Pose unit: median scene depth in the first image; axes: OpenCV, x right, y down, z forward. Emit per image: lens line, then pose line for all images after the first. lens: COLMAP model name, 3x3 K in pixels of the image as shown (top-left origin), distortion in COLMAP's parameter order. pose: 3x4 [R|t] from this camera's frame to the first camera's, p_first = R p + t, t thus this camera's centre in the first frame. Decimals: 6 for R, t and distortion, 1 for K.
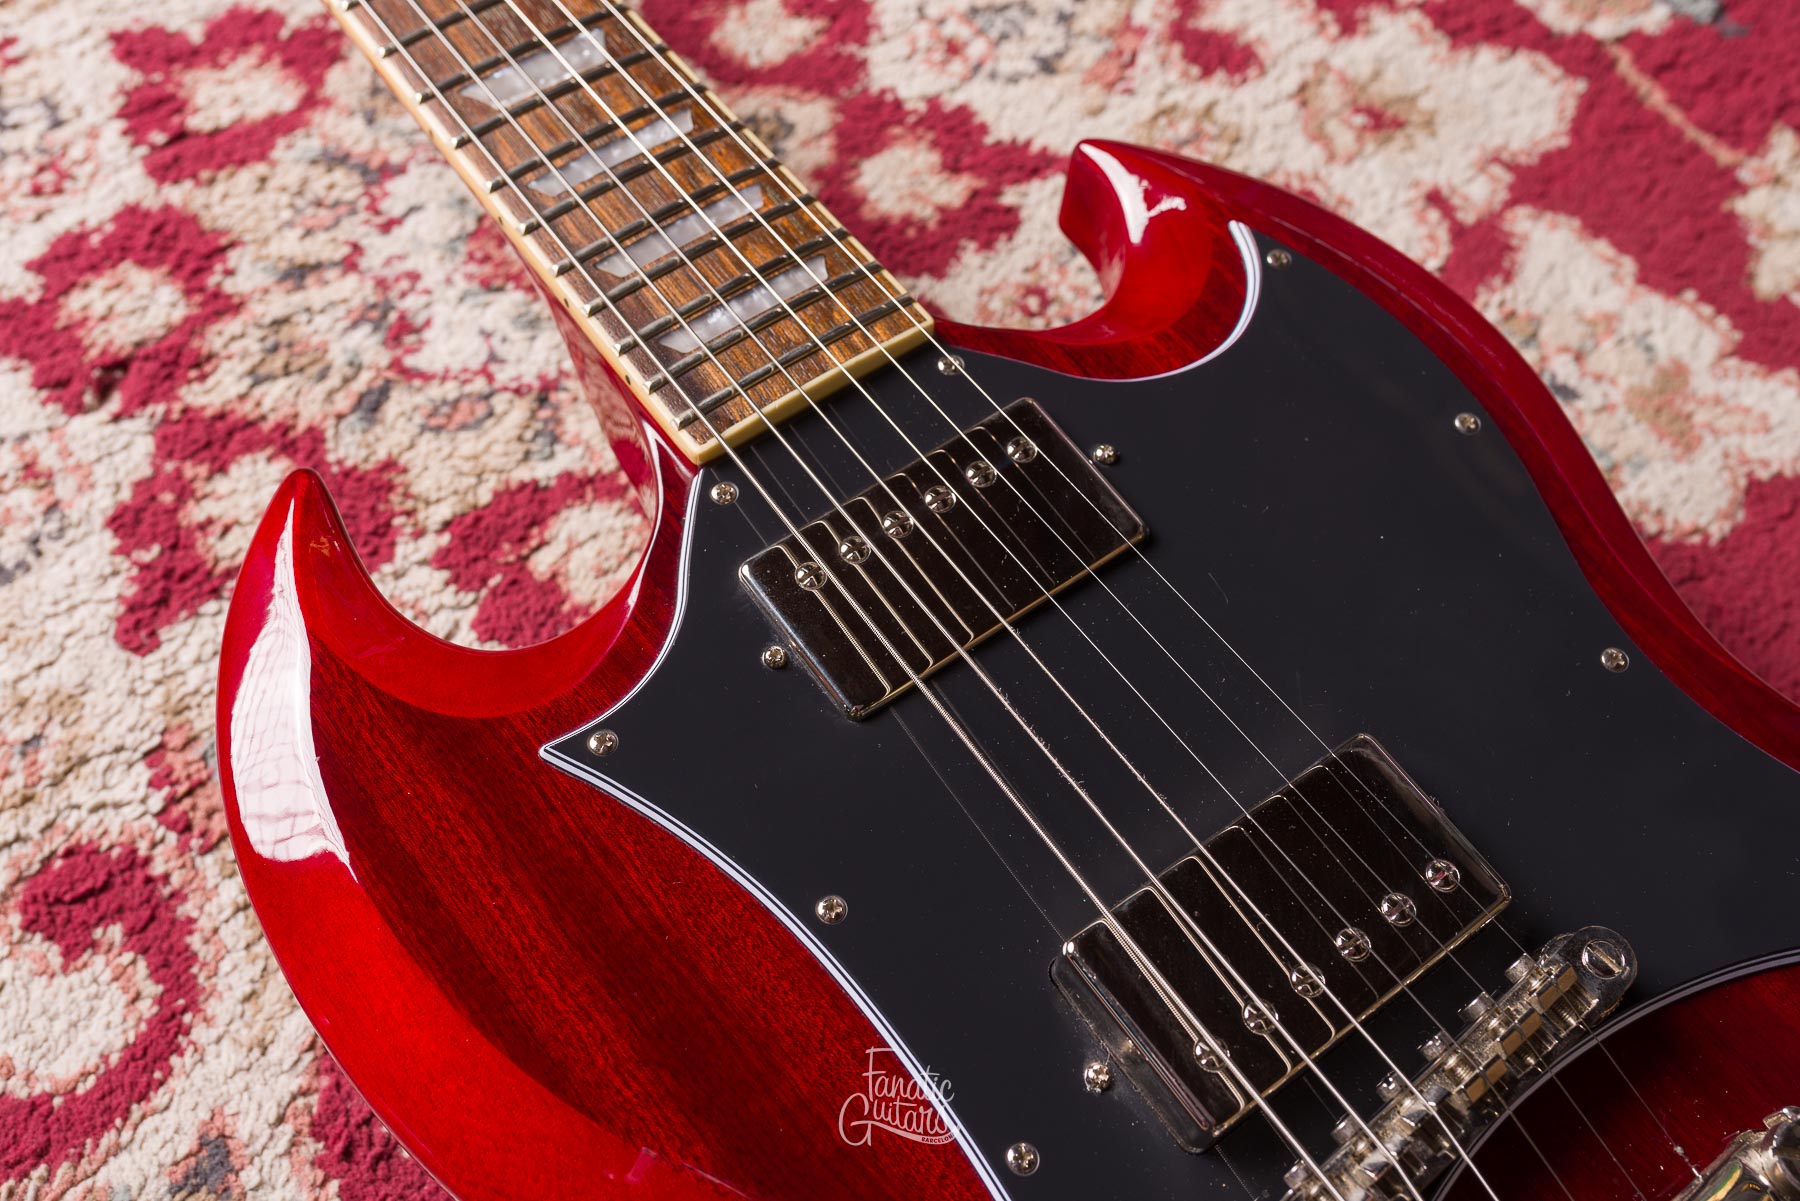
lens RADIAL K [[1832.0, 0, 908.3], [0, 1832.0, 594.9], [0, 0, 1]] dist [0.001558, 0.000000]
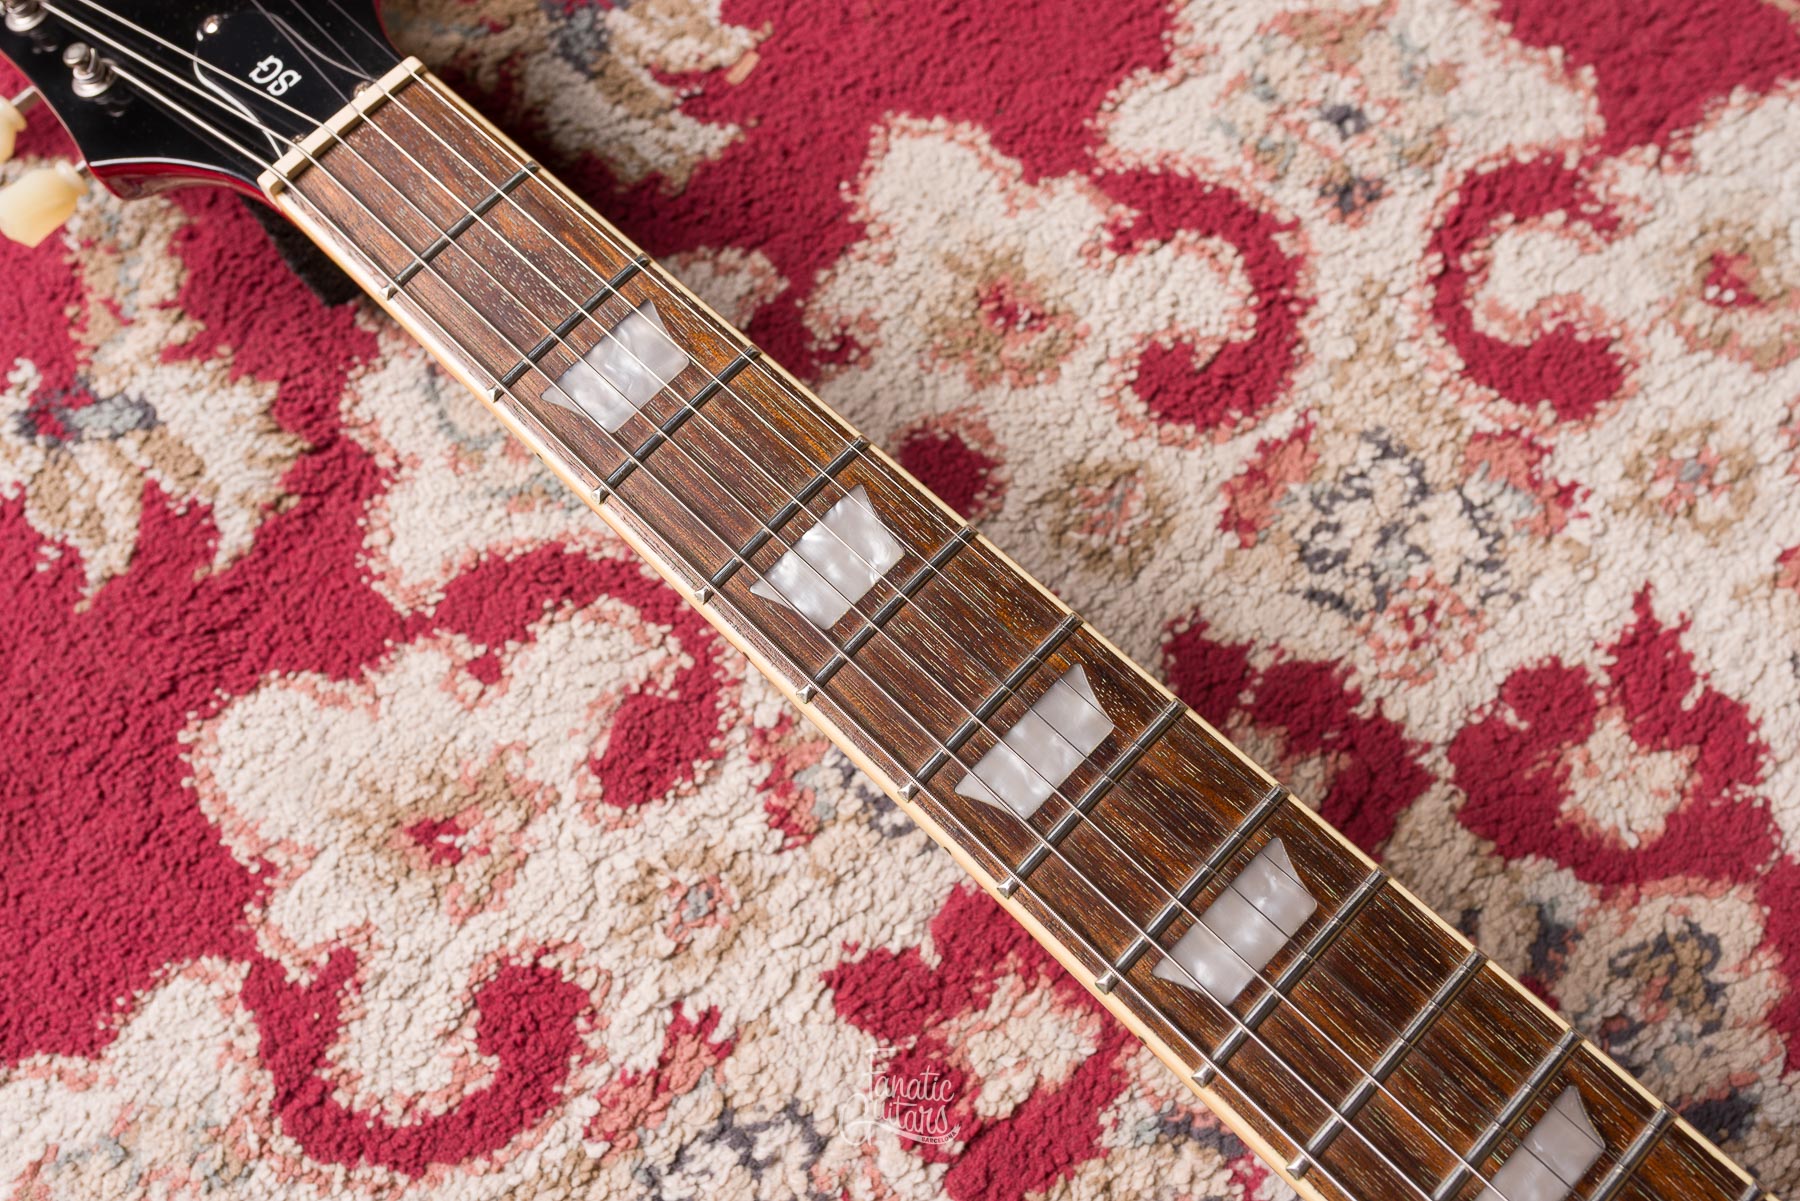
lens RADIAL K [[1832.0, 0, 904.7], [0, 1832.0, 591.7], [0, 0, 1]] dist [0.001558, 0.000000]
pose [[0.982781, -0.182223, -0.030588, -0.388959], [0.184673, 0.963268, 0.194963, -0.681221], [-0.006063, -0.197255, 0.980334, 0.298121]]
